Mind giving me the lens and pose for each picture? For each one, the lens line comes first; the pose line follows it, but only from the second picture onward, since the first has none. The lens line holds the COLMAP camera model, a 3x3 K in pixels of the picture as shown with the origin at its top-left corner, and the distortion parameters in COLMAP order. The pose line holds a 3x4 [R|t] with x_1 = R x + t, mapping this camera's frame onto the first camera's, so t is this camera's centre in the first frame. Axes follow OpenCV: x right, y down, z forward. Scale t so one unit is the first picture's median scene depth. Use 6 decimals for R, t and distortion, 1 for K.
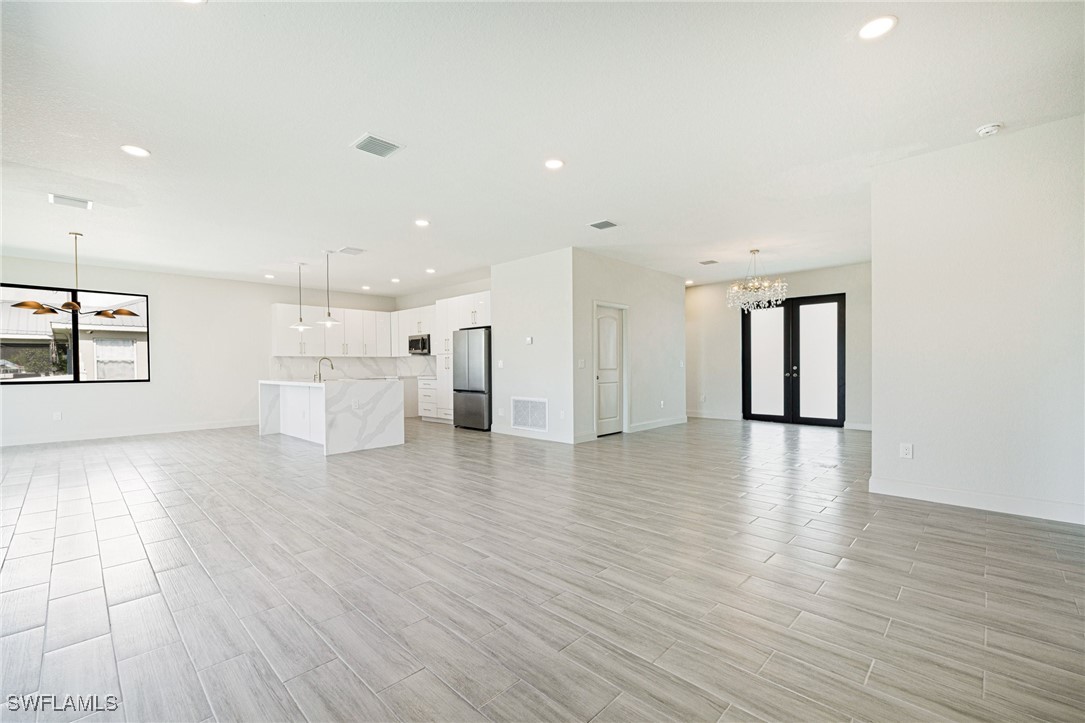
lens RADIAL K [[462.7, 0, 530.0], [0, 462.7, 360.6], [0, 0, 1]] dist [-0.002105, -0.000290]
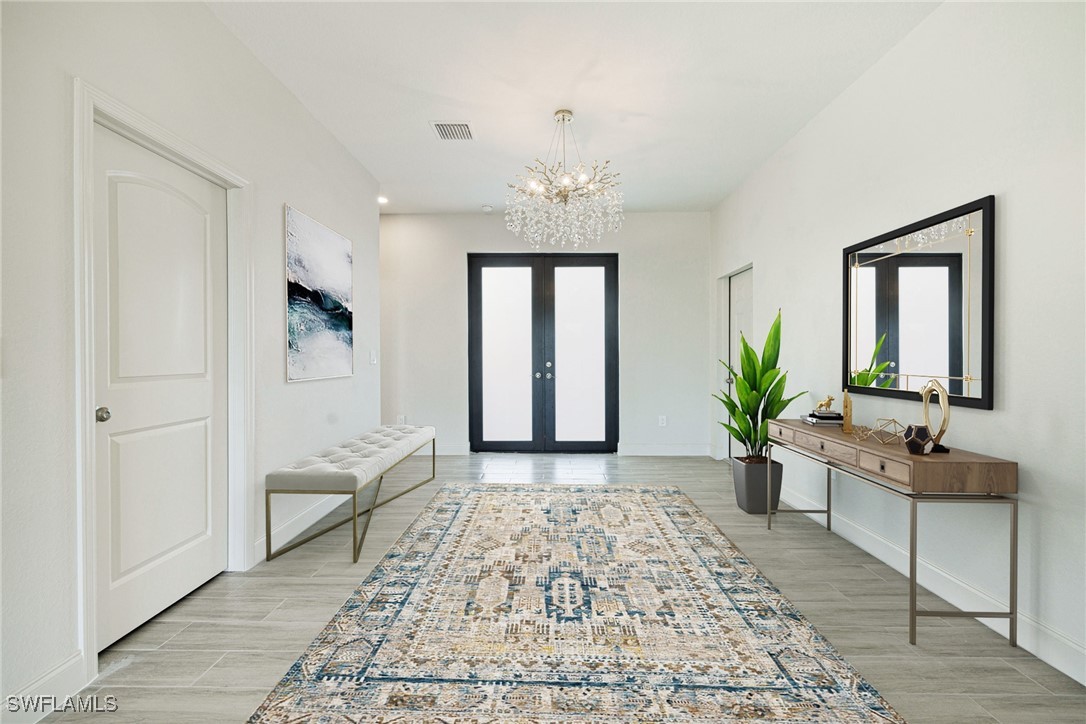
lens RADIAL K [[463.1, 0, 530.5], [0, 463.1, 361.1], [0, 0, 1]] dist [-0.002105, -0.000290]
pose [[0.731025, -0.003466, 0.682342, 0.119989], [-0.006688, 0.999903, 0.012244, 0.003412], [-0.682318, -0.013514, 0.730931, 0.551333]]
